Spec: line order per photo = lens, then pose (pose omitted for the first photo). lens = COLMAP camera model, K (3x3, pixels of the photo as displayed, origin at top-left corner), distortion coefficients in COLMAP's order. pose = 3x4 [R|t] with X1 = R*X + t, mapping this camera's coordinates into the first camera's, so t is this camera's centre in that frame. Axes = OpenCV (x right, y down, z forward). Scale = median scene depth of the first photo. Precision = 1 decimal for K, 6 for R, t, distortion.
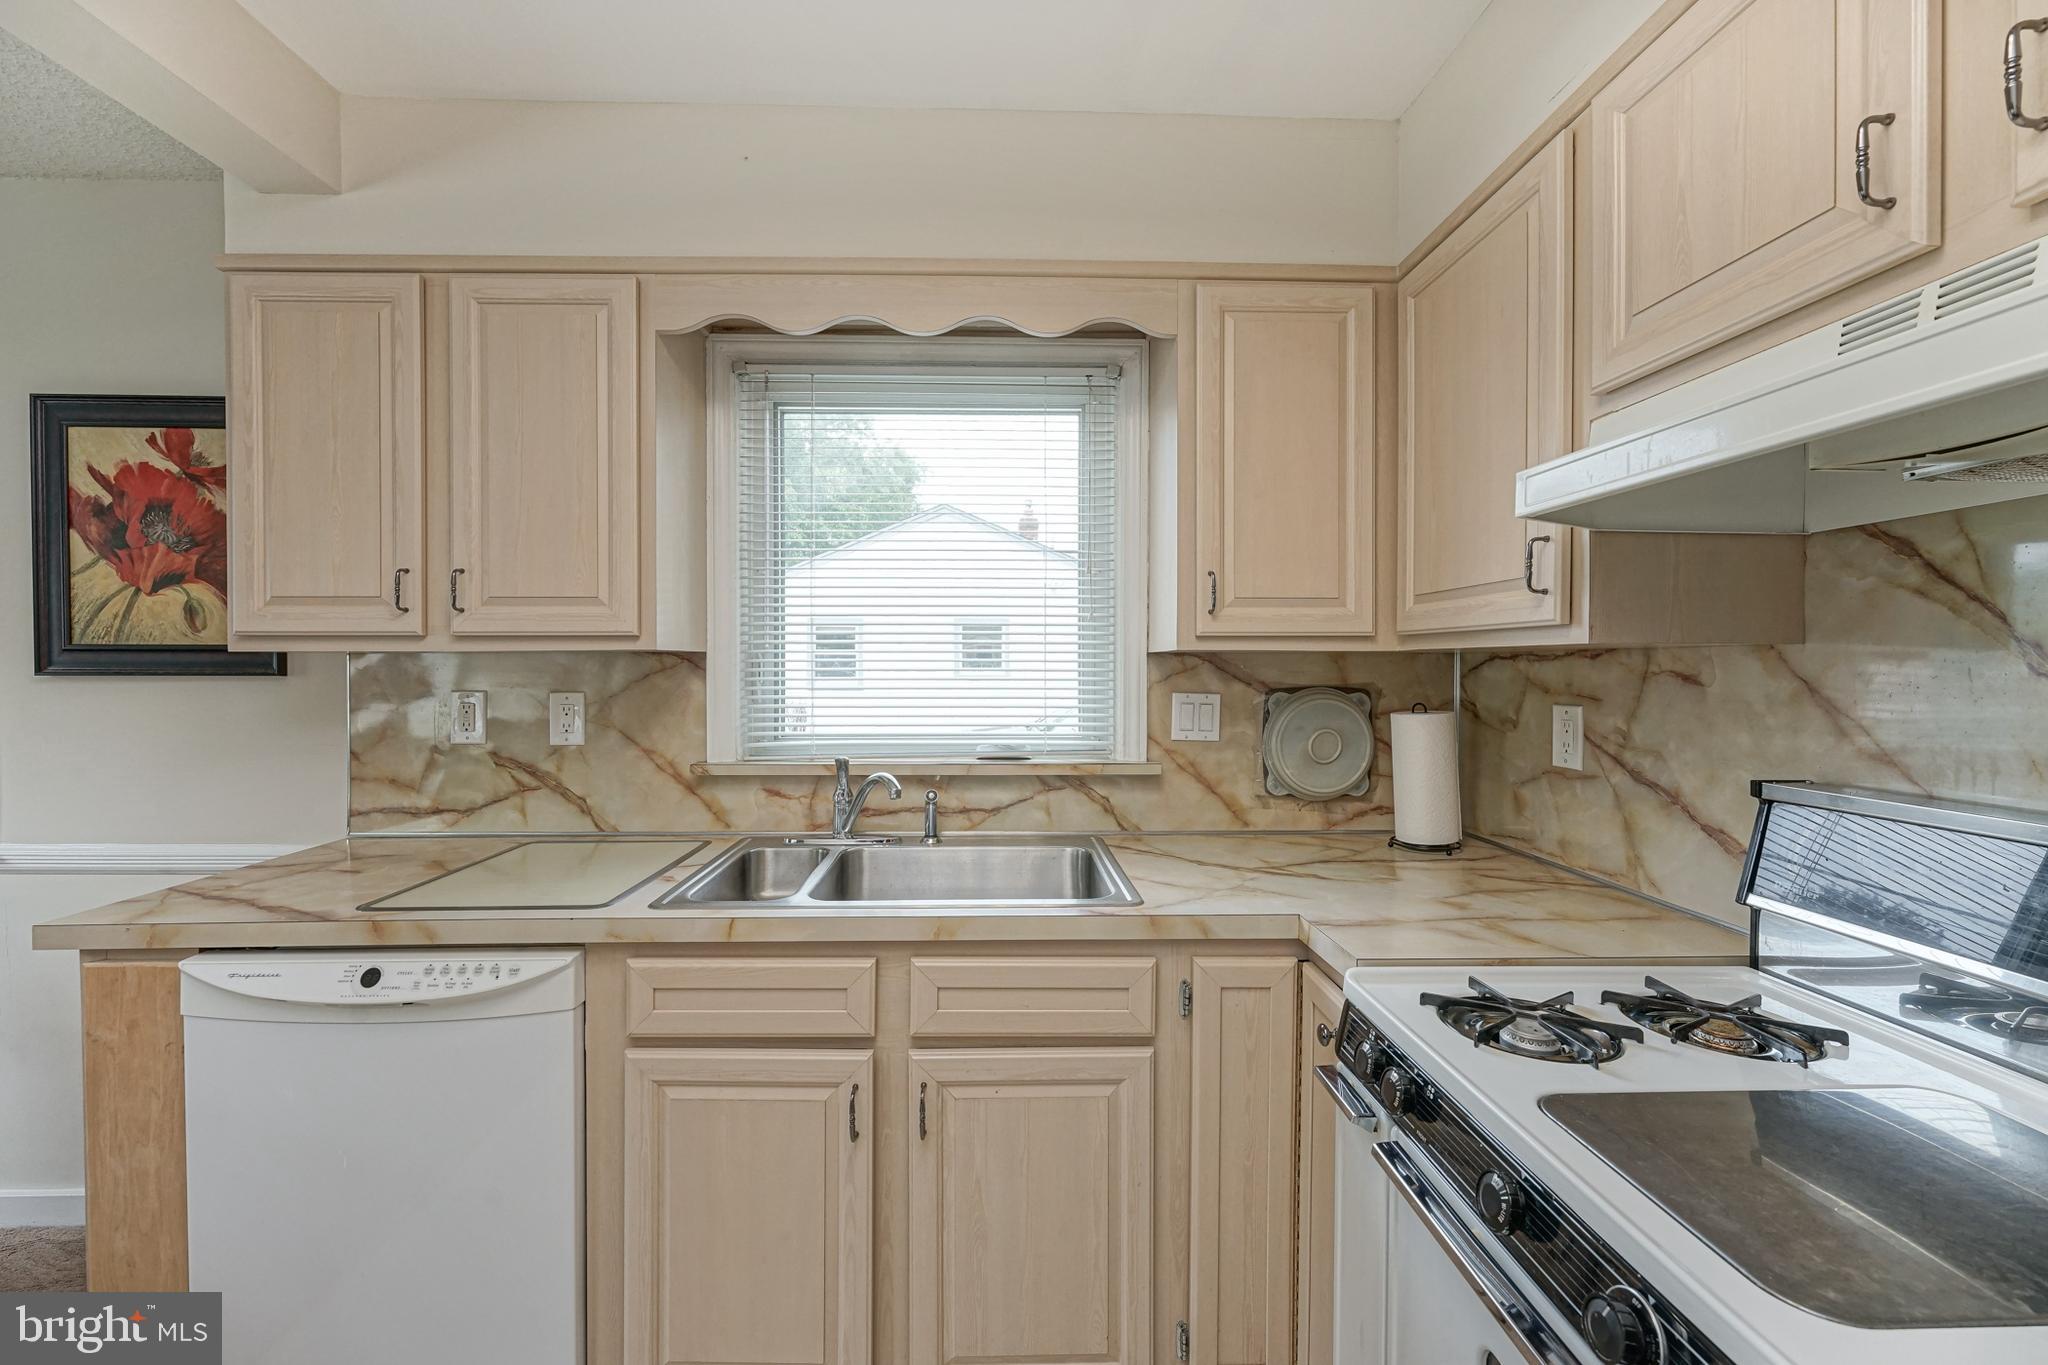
lens RADIAL K [[837.5, 0, 985.4], [0, 837.5, 669.1], [0, 0, 1]] dist [-0.005877, 0.001523]
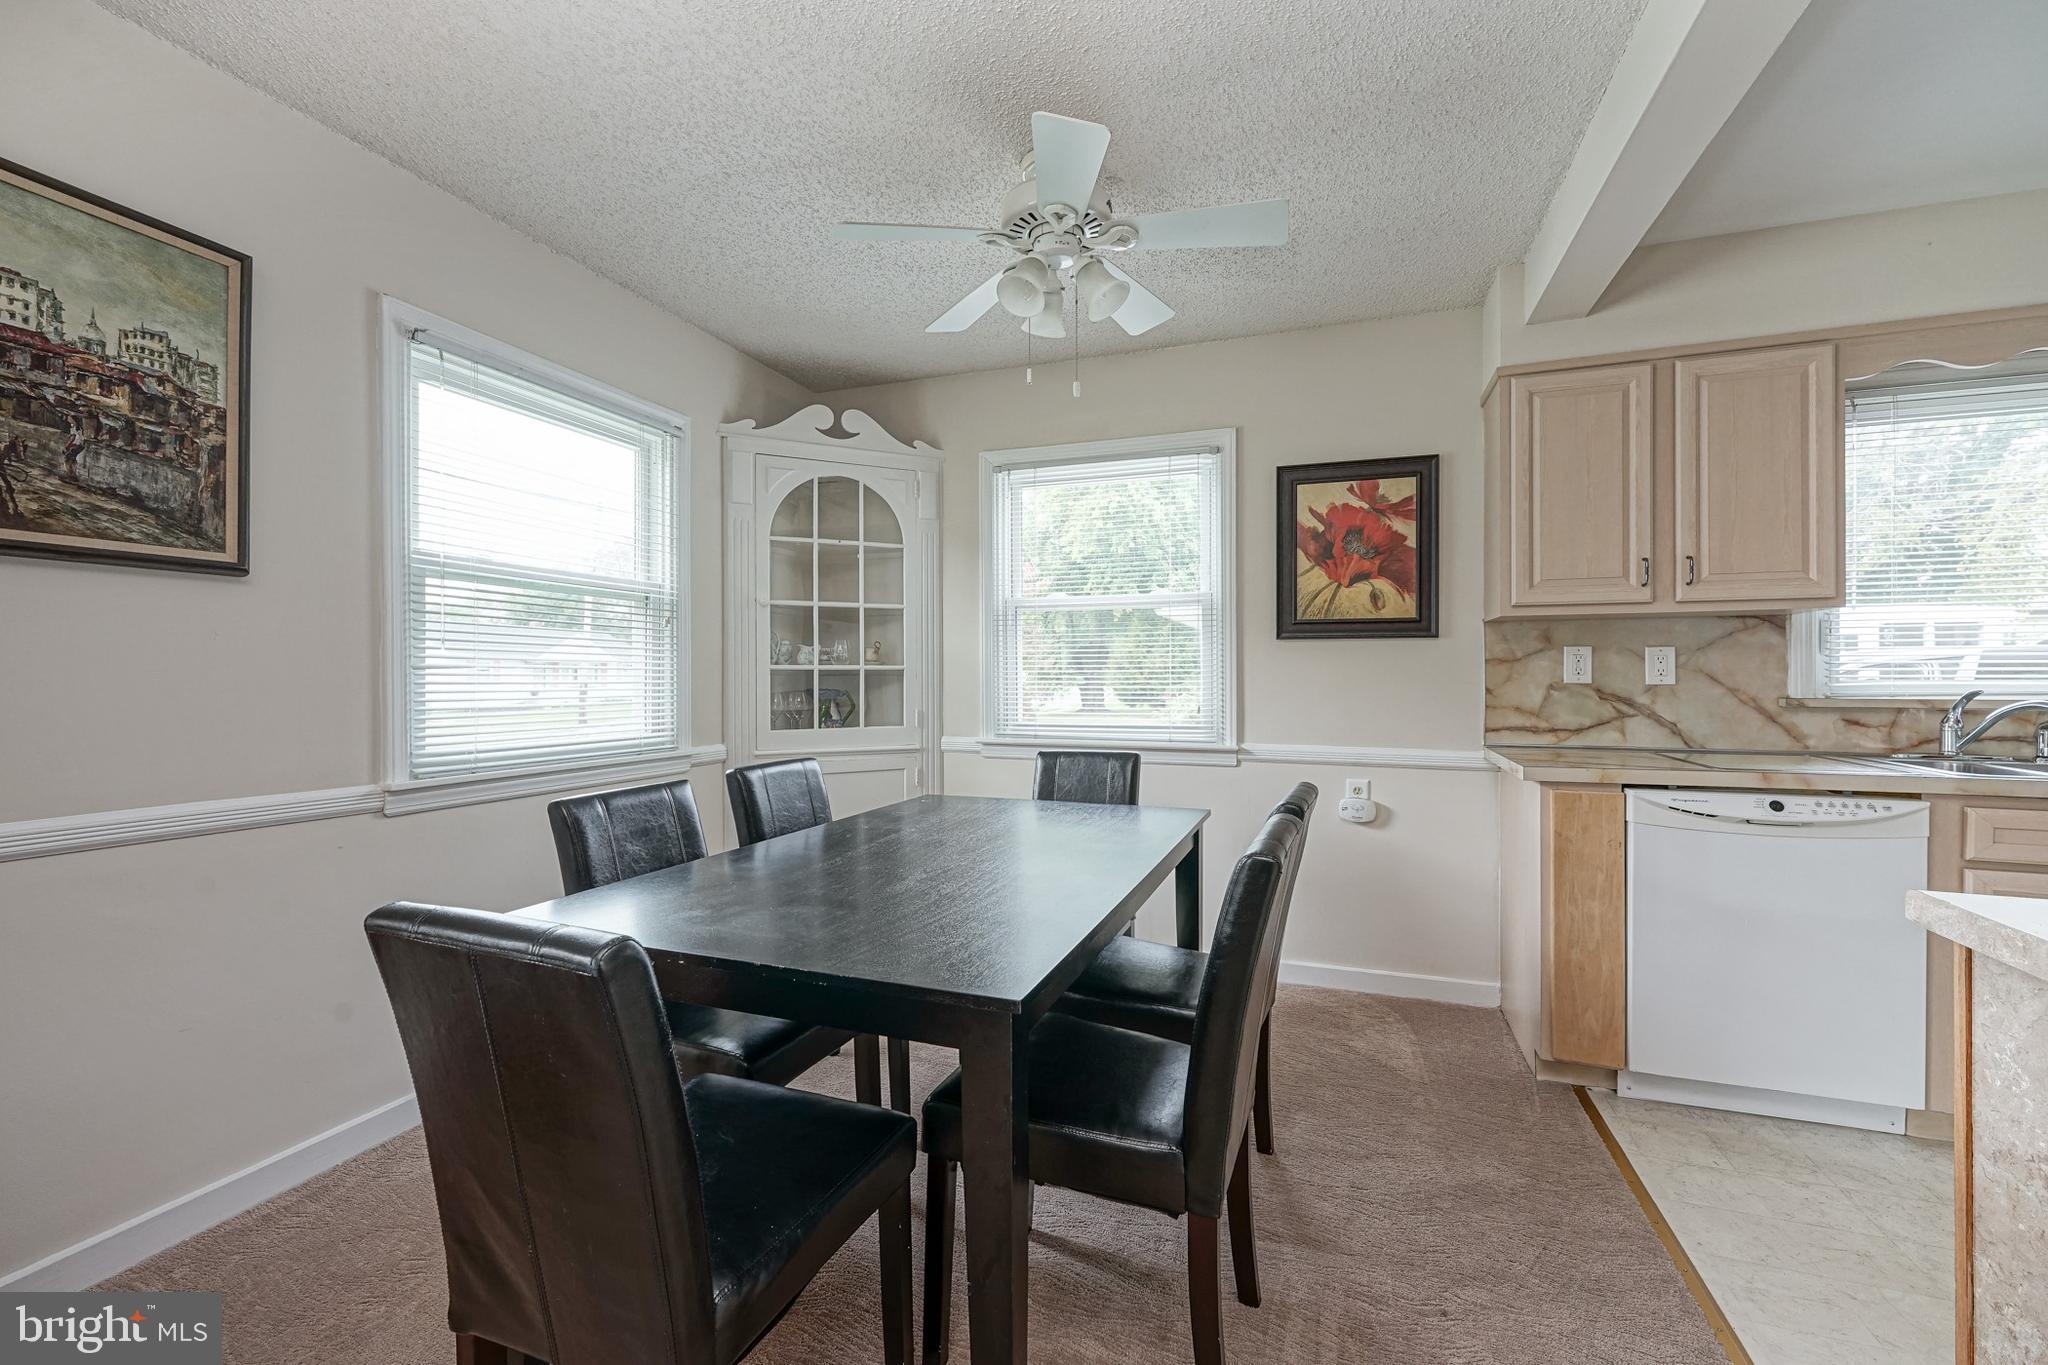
lens RADIAL K [[837.5, 0, 979.3], [0, 837.5, 672.0], [0, 0, 1]] dist [-0.005877, 0.001523]
pose [[0.919781, -0.003787, -0.392414, -1.028493], [0.000558, 0.999965, -0.008342, 0.084228], [0.392432, 0.007454, 0.919751, -0.728794]]
